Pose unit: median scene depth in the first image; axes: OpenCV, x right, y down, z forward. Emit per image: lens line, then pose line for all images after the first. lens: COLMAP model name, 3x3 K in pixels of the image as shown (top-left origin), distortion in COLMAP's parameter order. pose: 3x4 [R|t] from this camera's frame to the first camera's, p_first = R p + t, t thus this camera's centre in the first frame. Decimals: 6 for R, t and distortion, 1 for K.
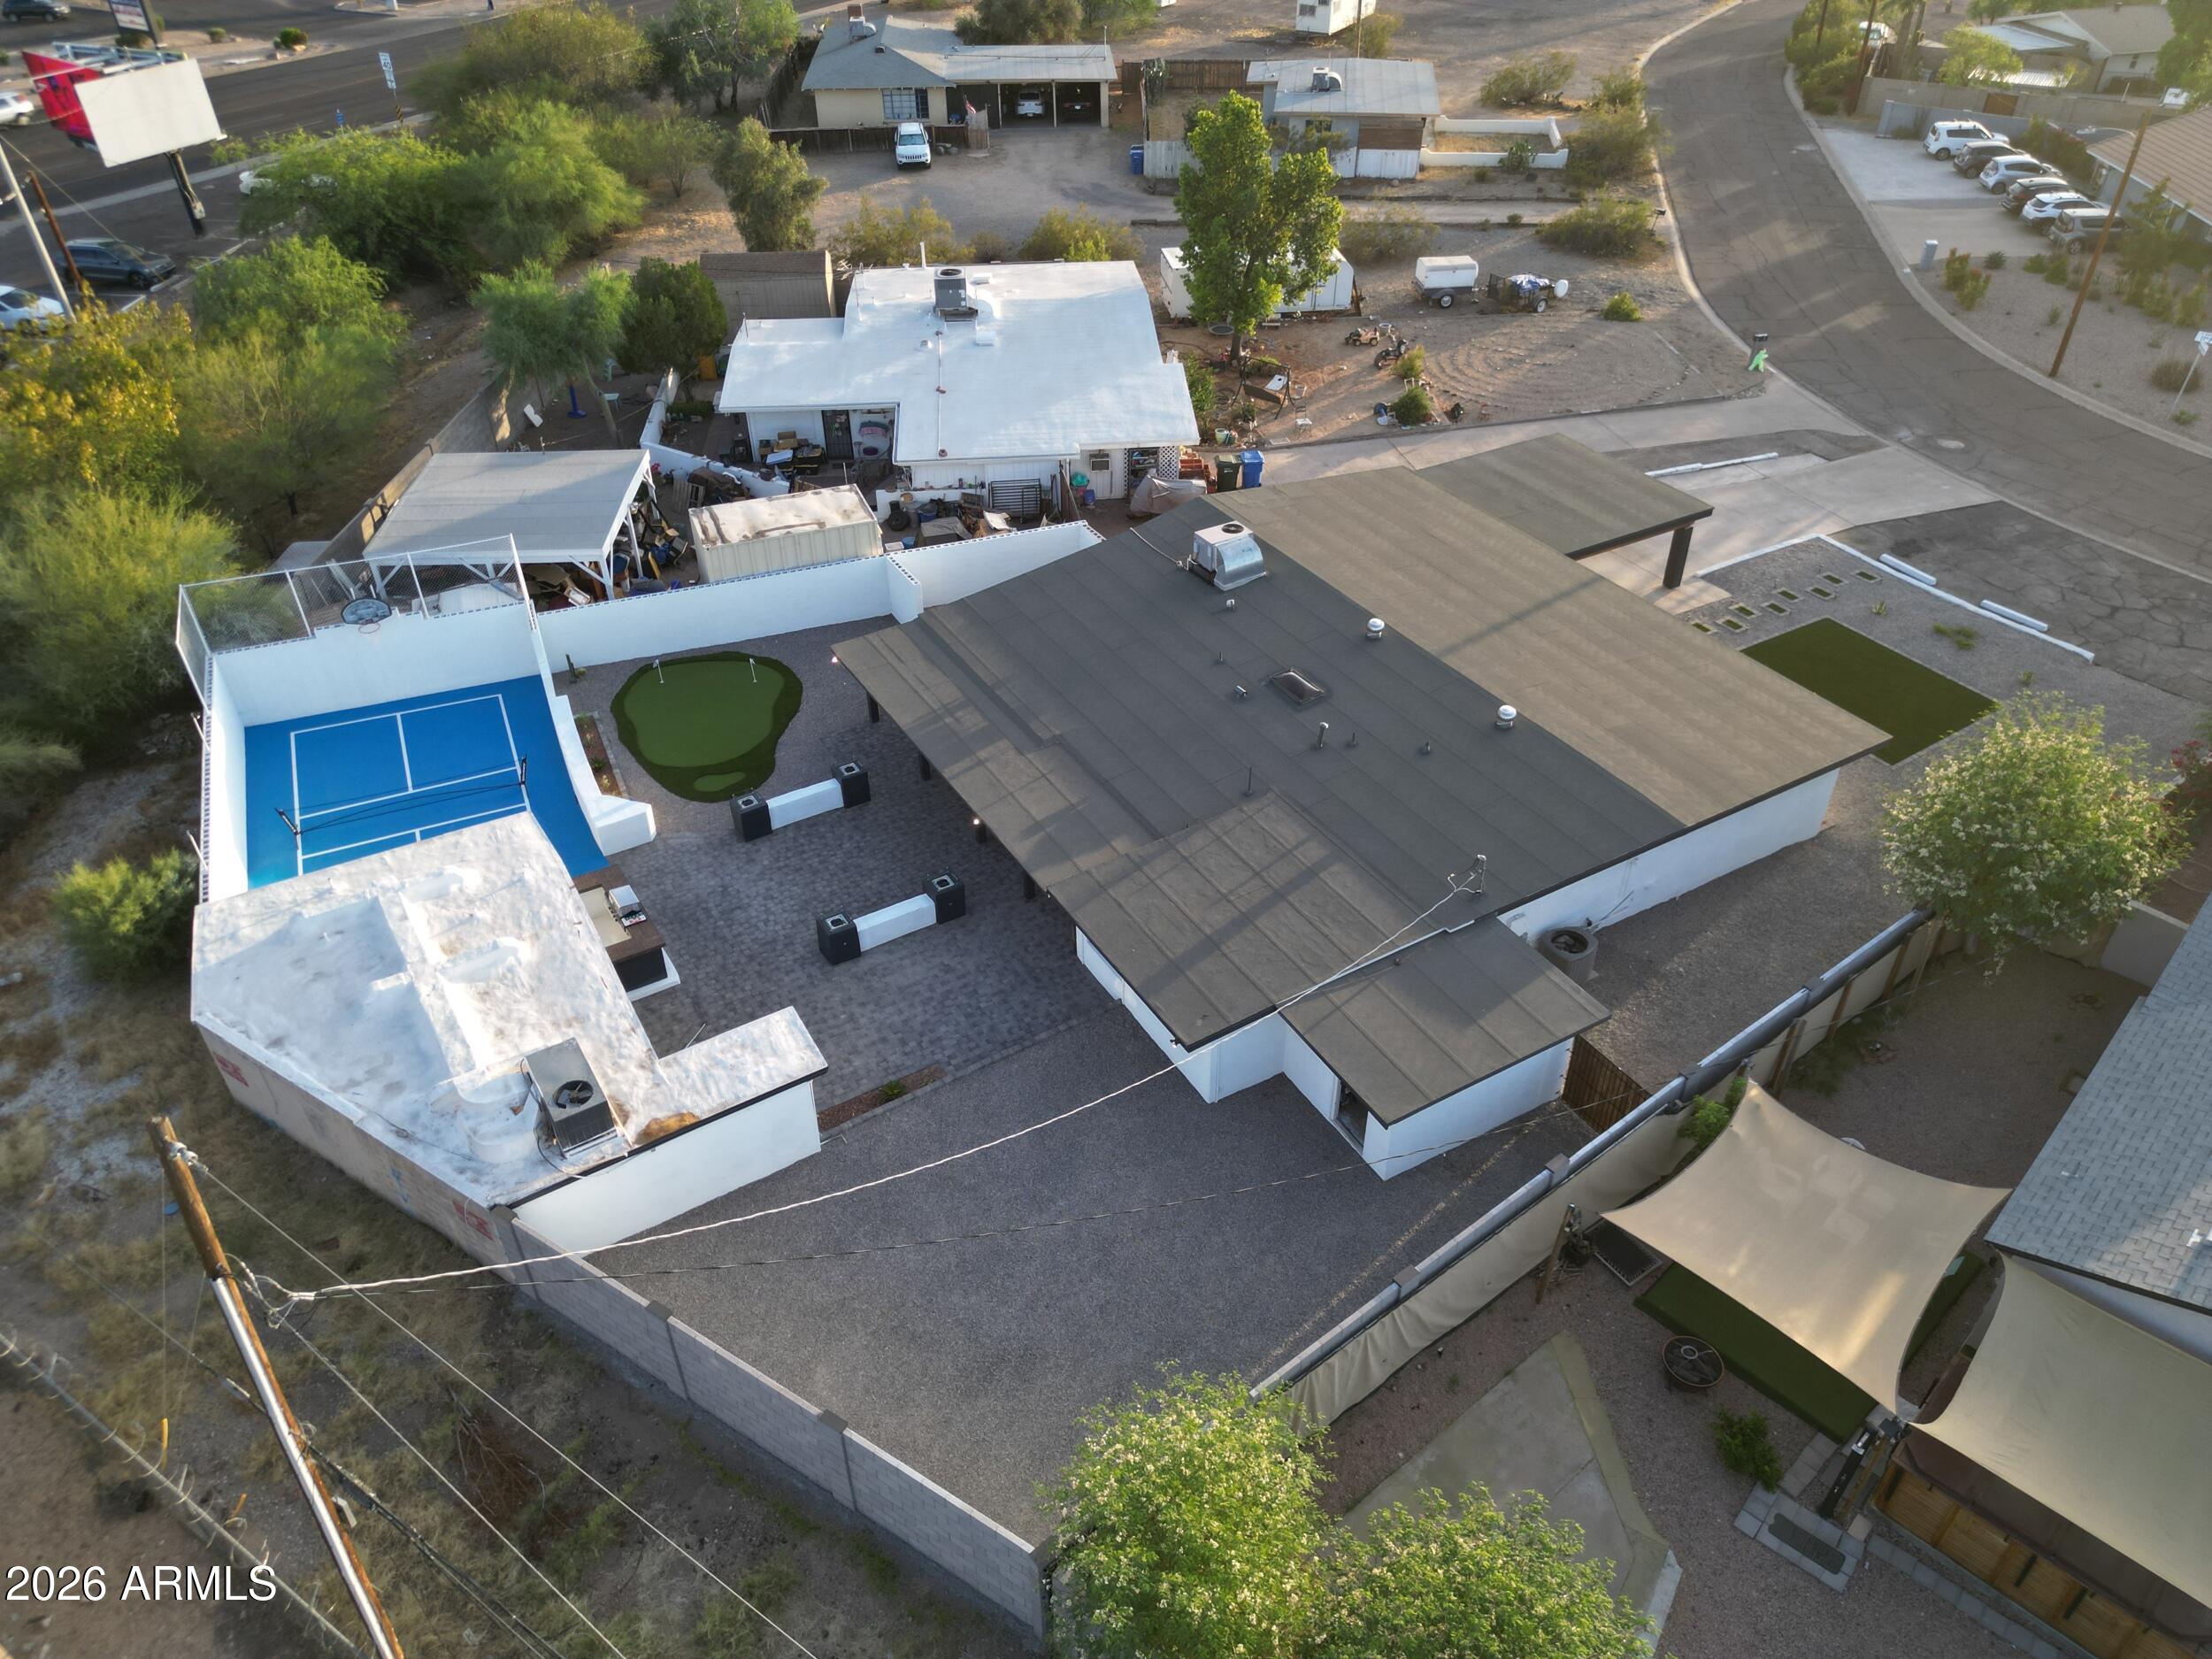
lens RADIAL K [[1547.7, 0, 1106.0], [0, 1547.7, 829.5], [0, 0, 1]] dist [0.067626, -0.065284]
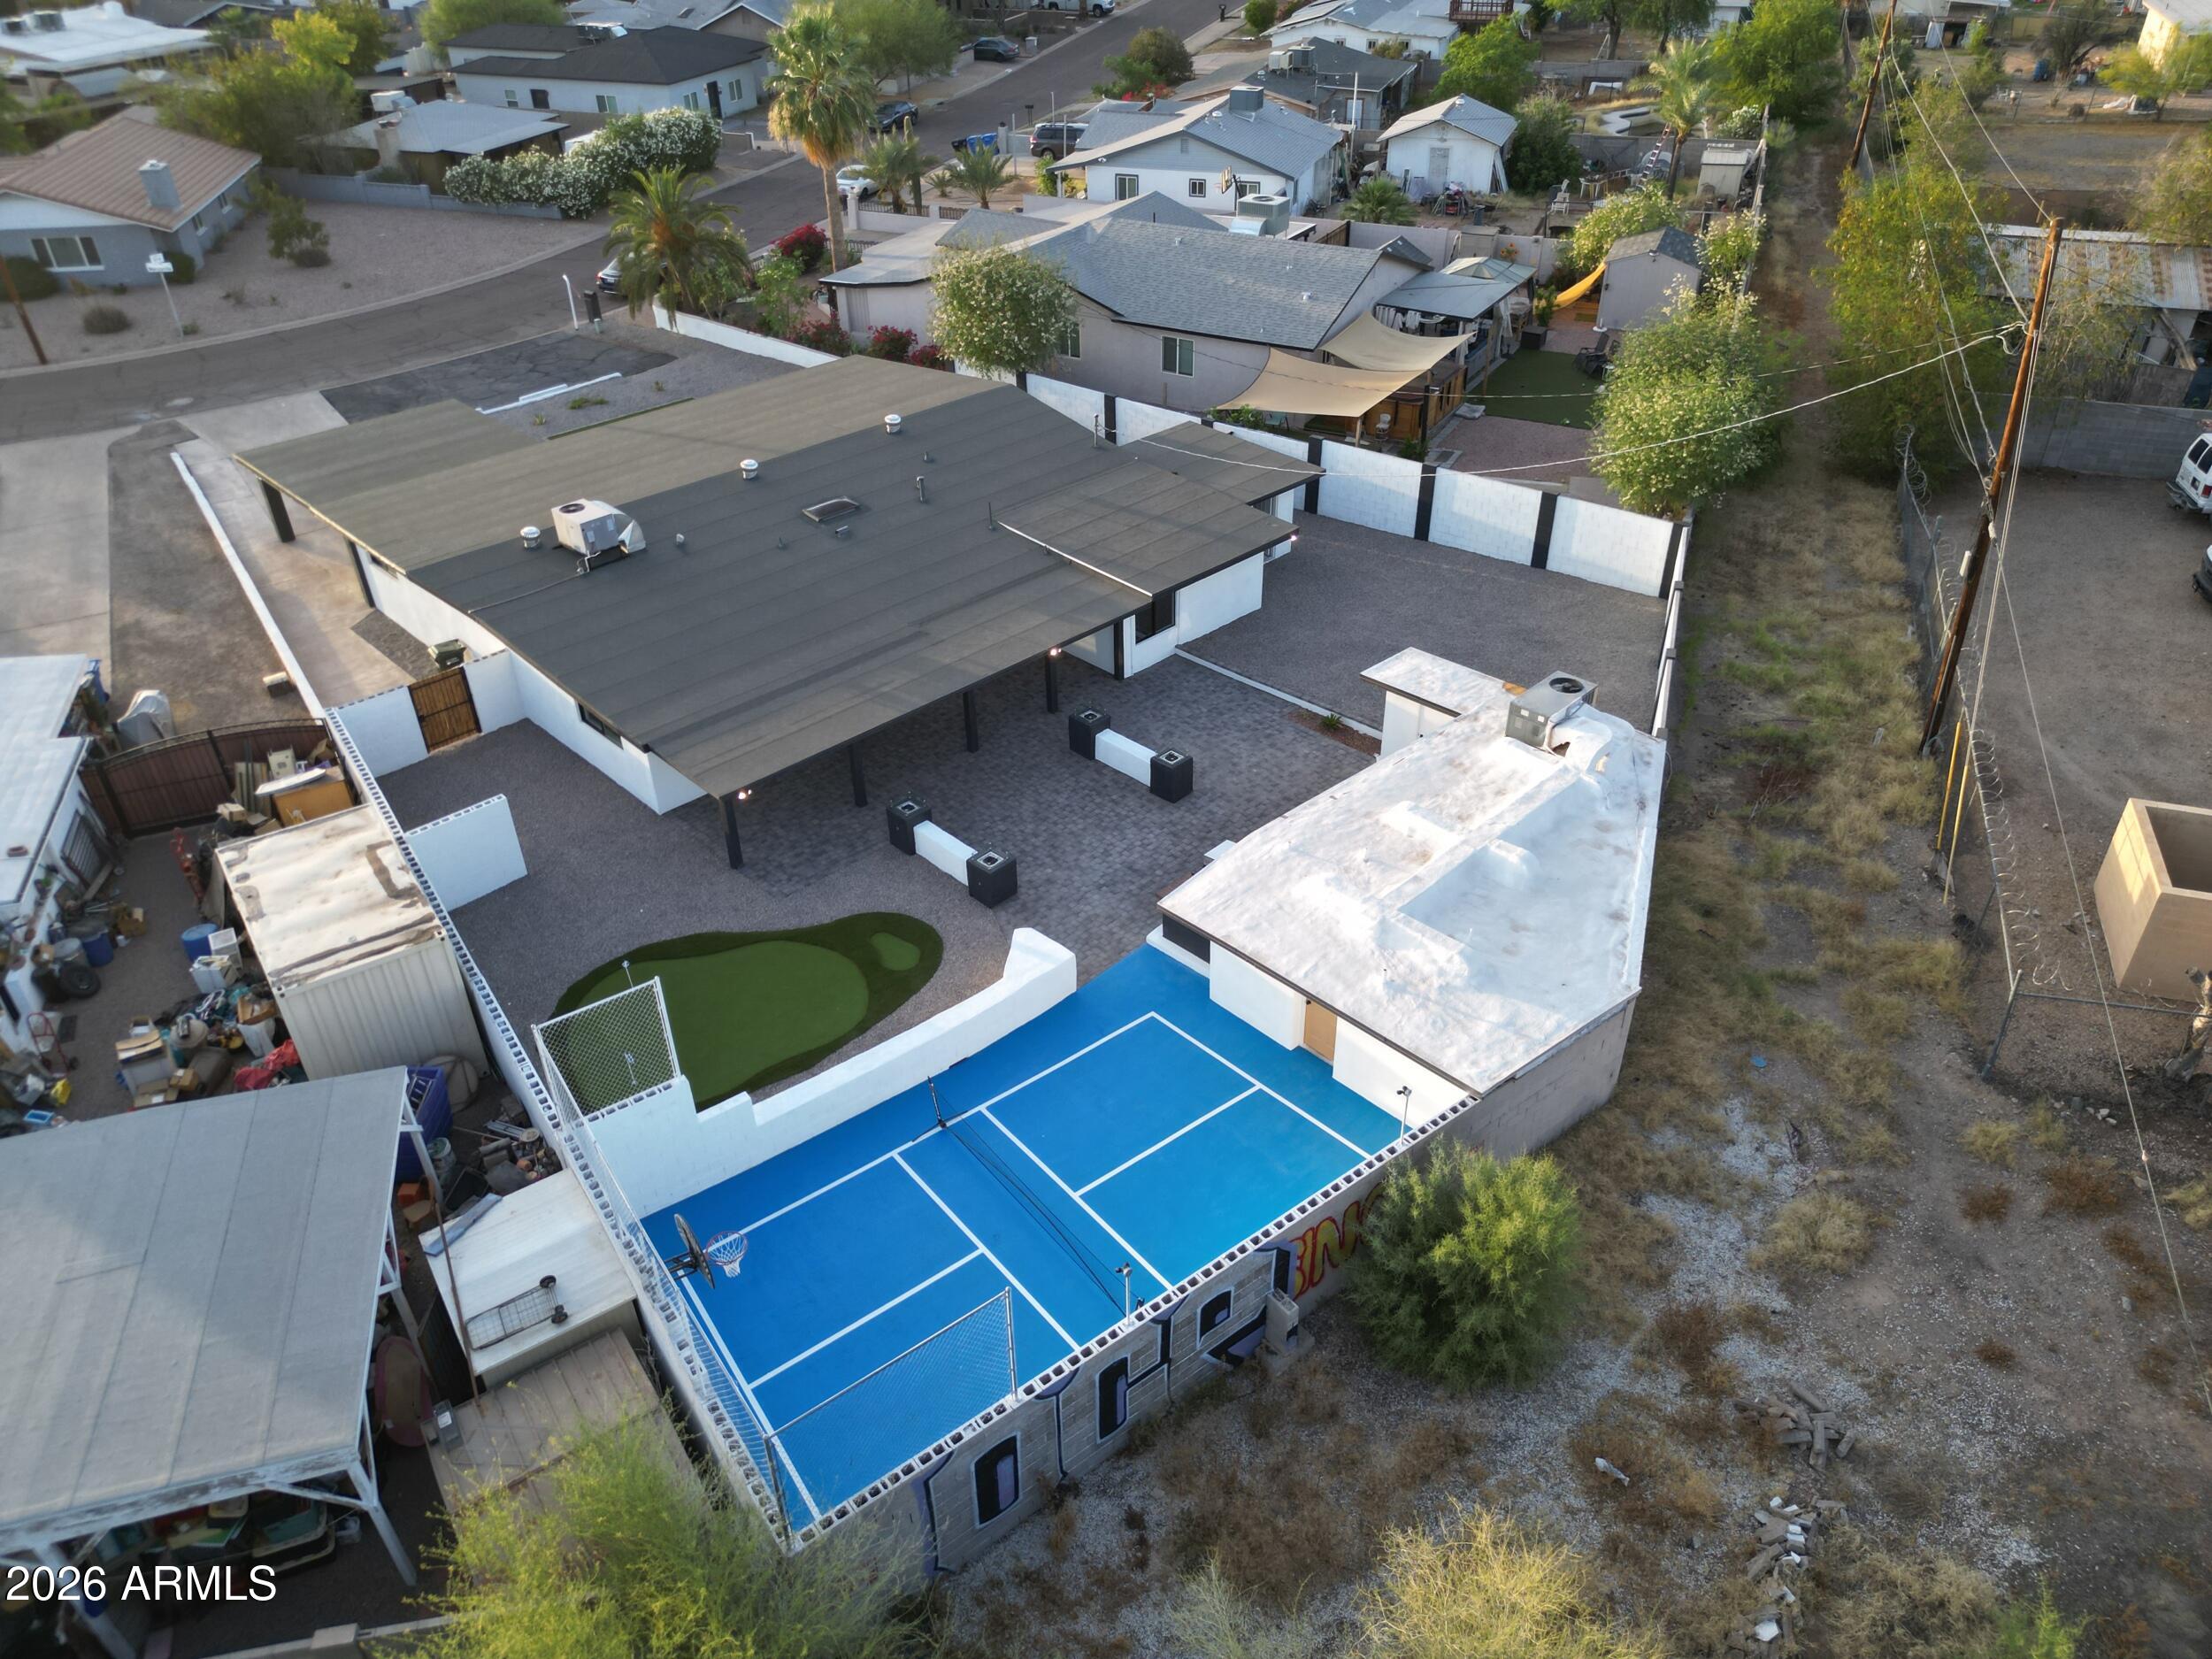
lens RADIAL K [[1547.7, 0, 1106.0], [0, 1547.7, 829.5], [0, 0, 1]] dist [0.067626, -0.065284]
pose [[-0.233811, -0.538231, 0.809716, -0.998516], [0.601542, 0.574197, 0.555378, -0.493618], [-0.763858, 0.616932, 0.189515, 0.877405]]
